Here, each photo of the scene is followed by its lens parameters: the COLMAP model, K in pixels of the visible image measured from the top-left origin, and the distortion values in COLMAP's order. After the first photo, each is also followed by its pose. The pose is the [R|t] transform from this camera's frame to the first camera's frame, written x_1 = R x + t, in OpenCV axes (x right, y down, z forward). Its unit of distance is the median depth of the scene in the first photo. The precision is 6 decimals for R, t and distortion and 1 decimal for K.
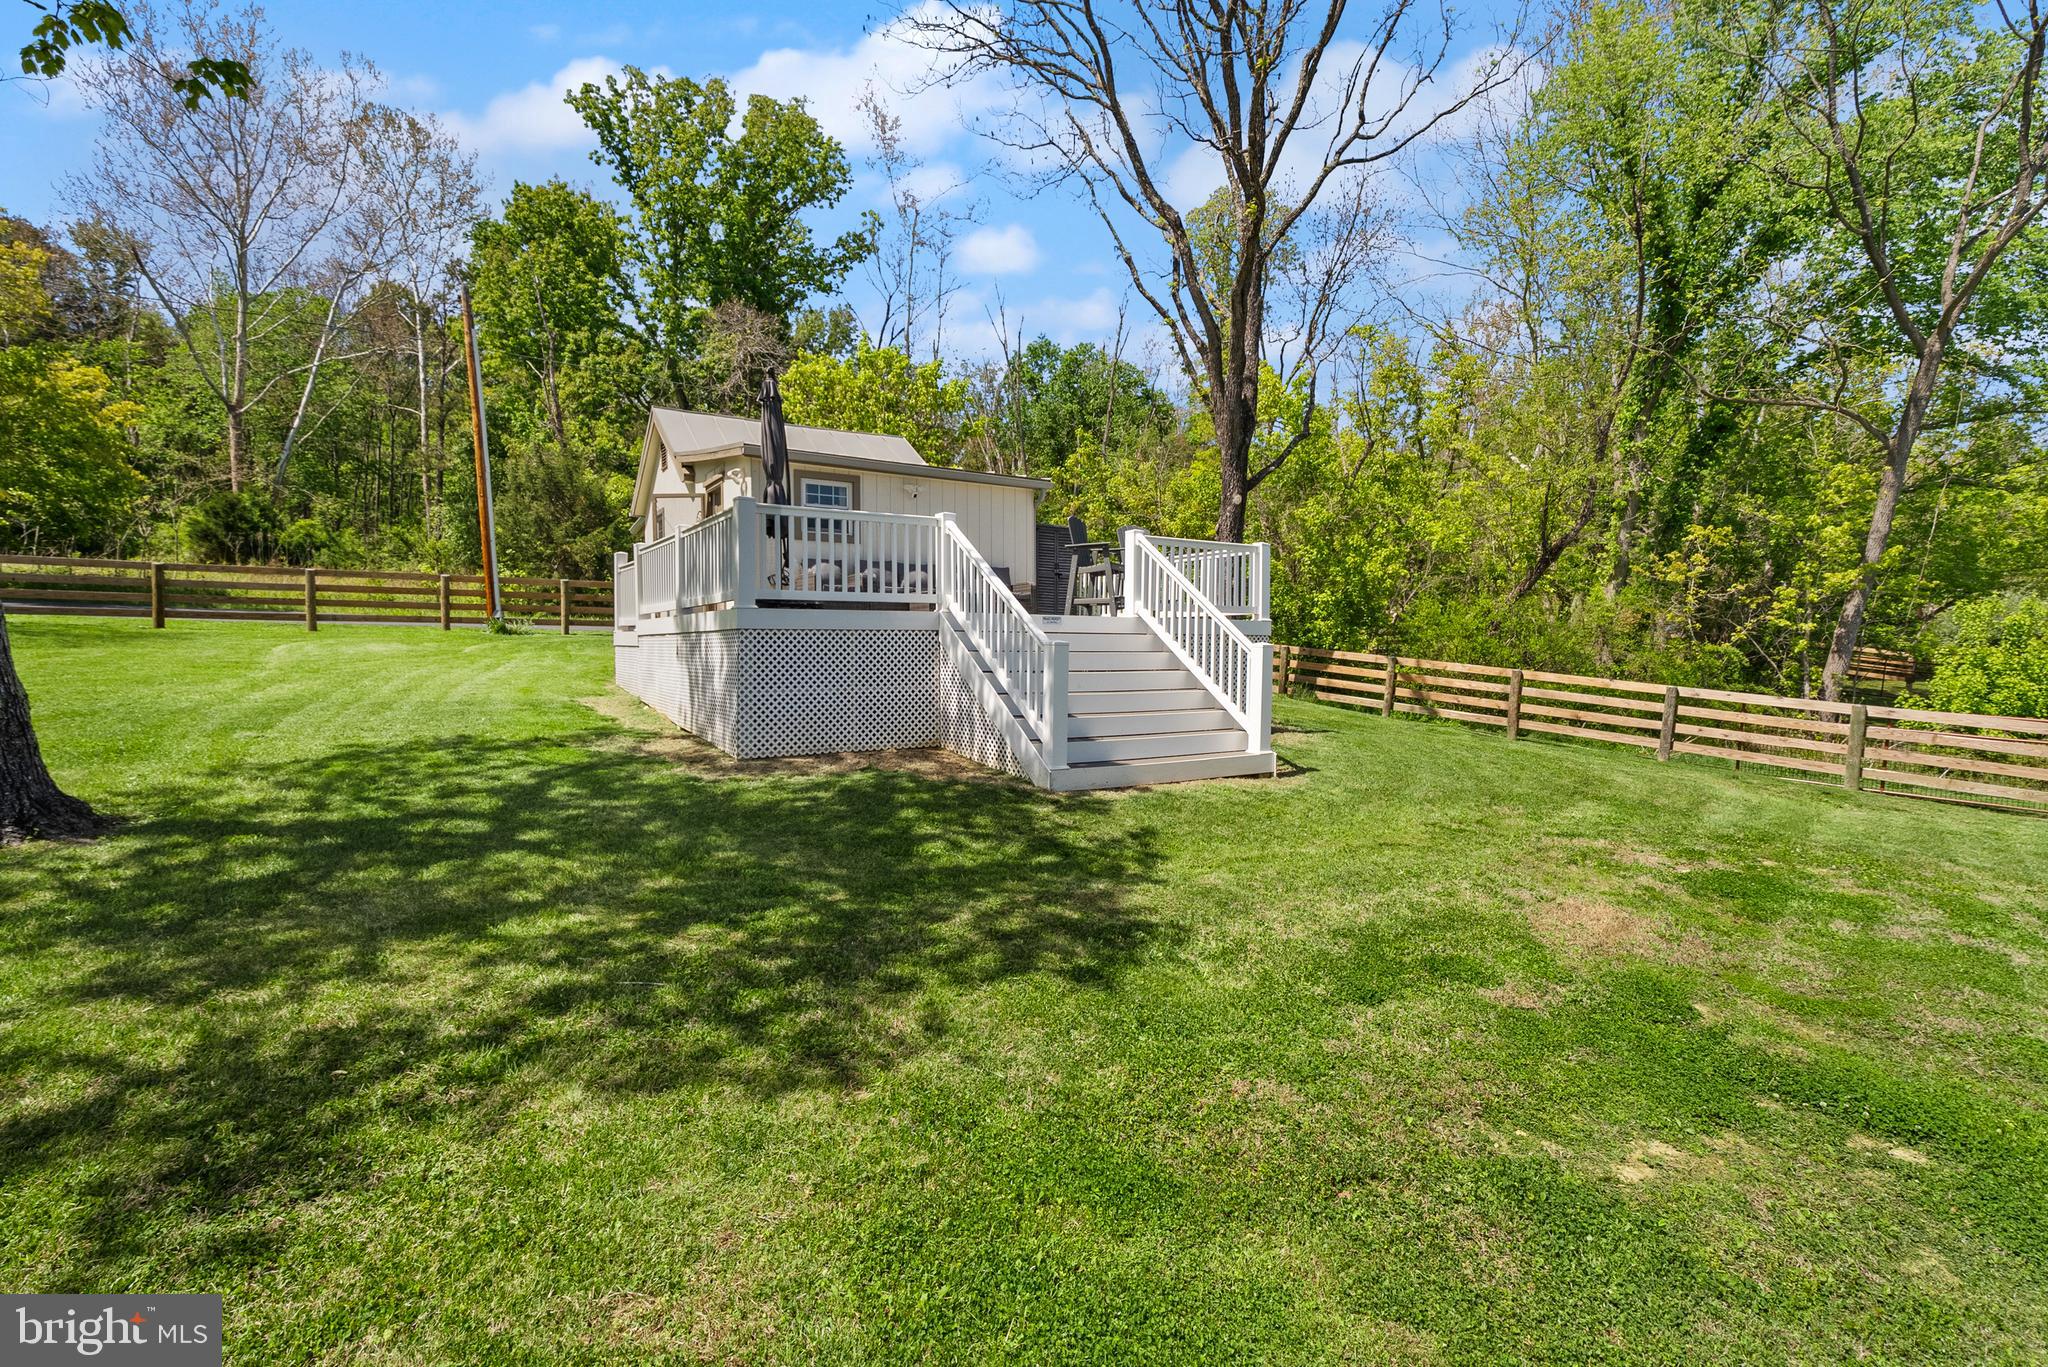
lens RADIAL K [[959.5, 0, 1017.1], [0, 959.5, 689.2], [0, 0, 1]] dist [-0.001254, 0.000429]
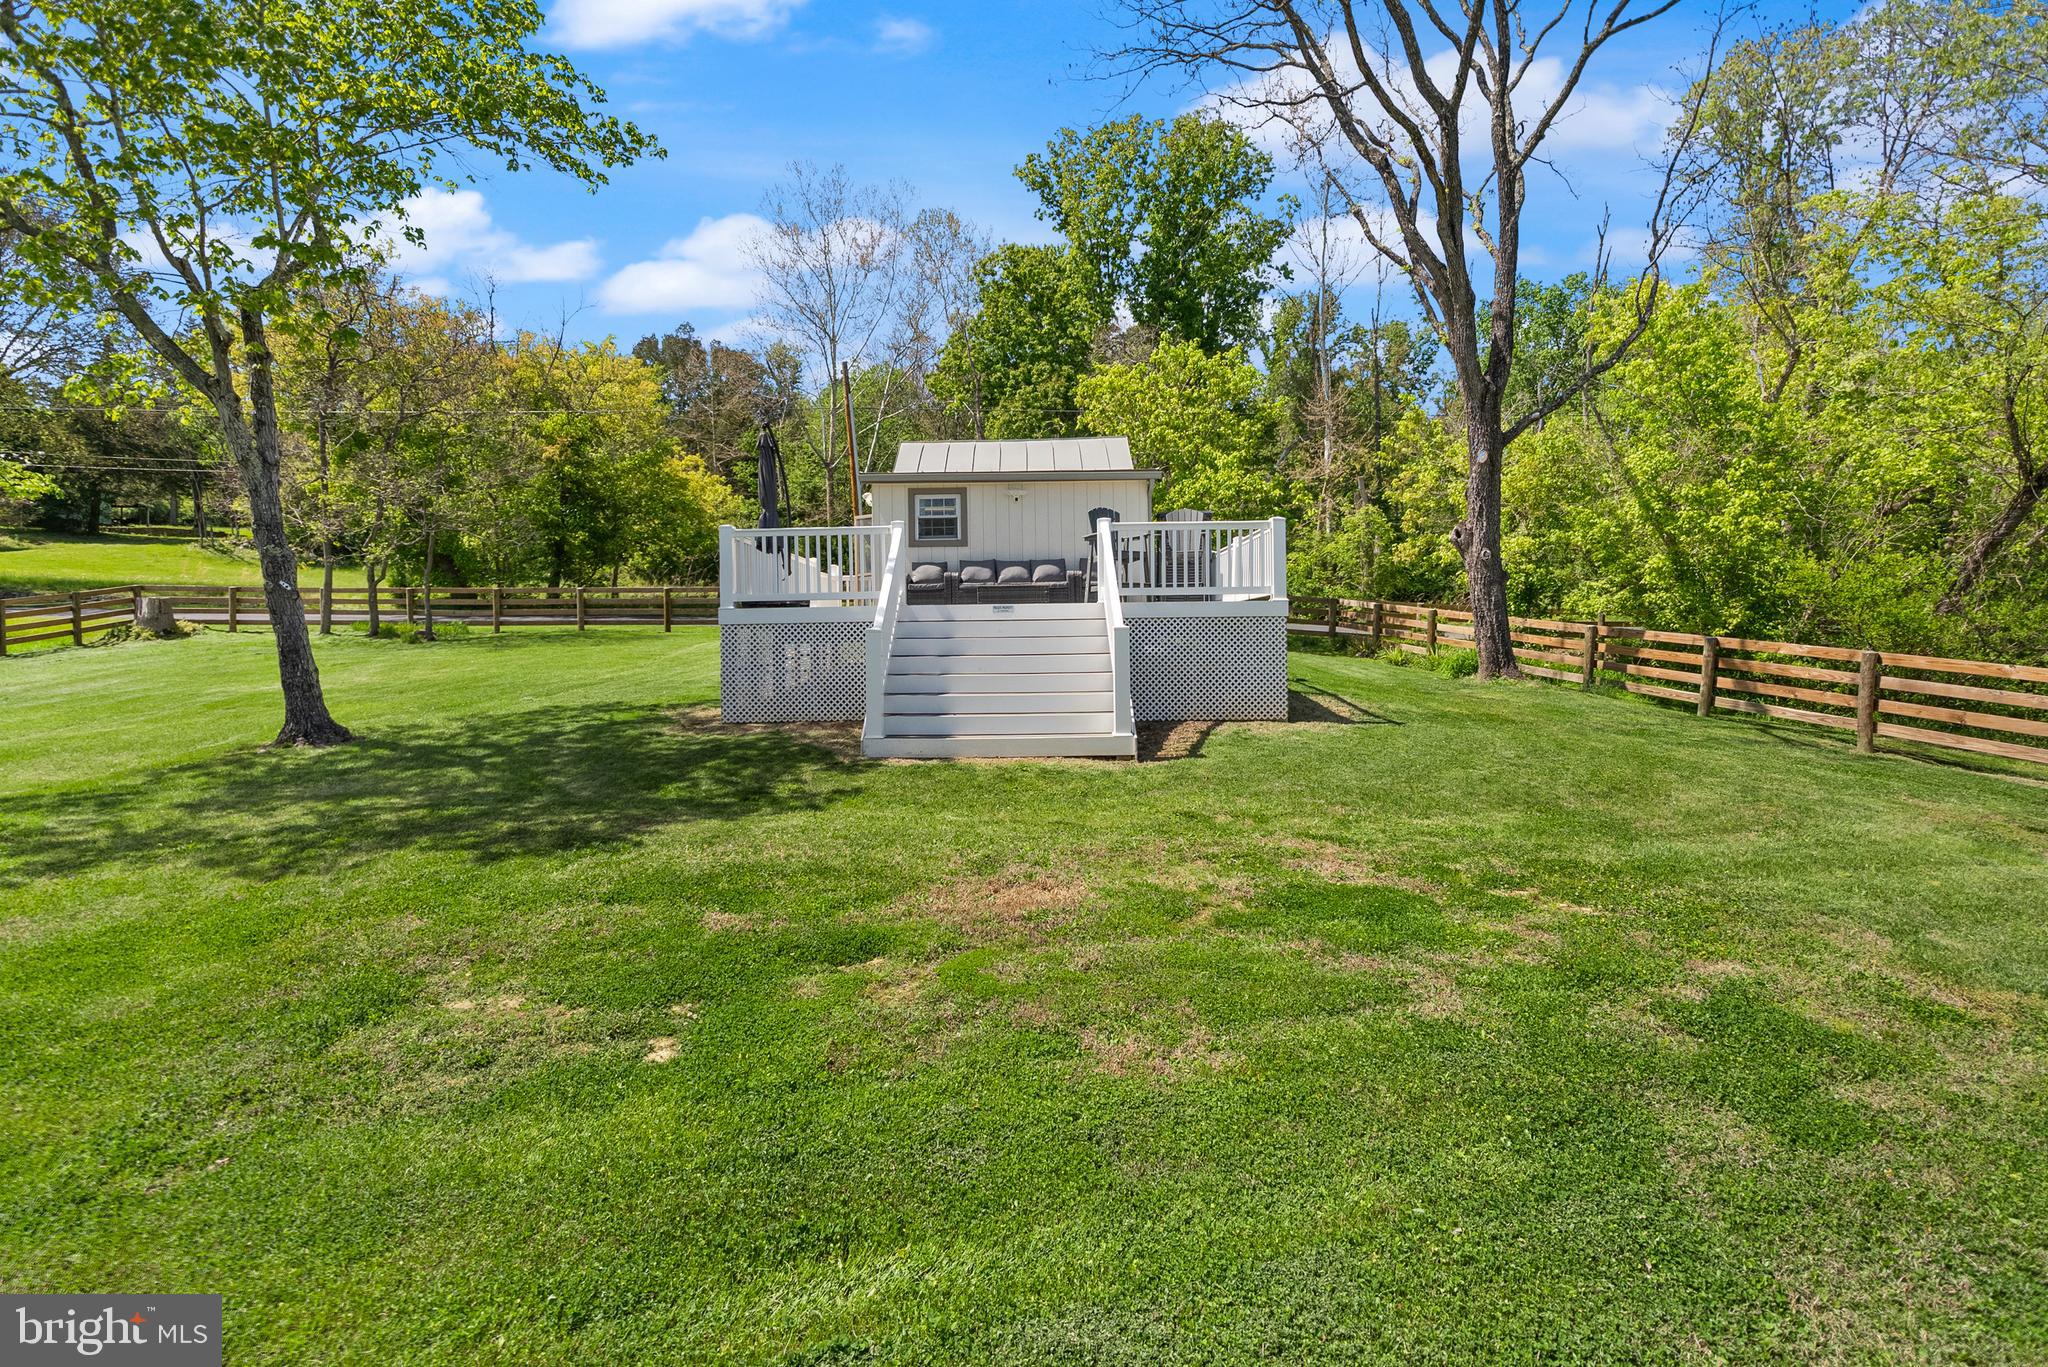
lens RADIAL K [[982.0, 0, 1016.2], [0, 982.0, 646.1], [0, 0, 1]] dist [0.000869, 0.000708]
pose [[0.833349, -0.012063, -0.552615, 0.368662], [-0.007767, 0.999408, -0.033529, 0.004459], [0.552692, 0.032233, 0.832762, 0.042305]]
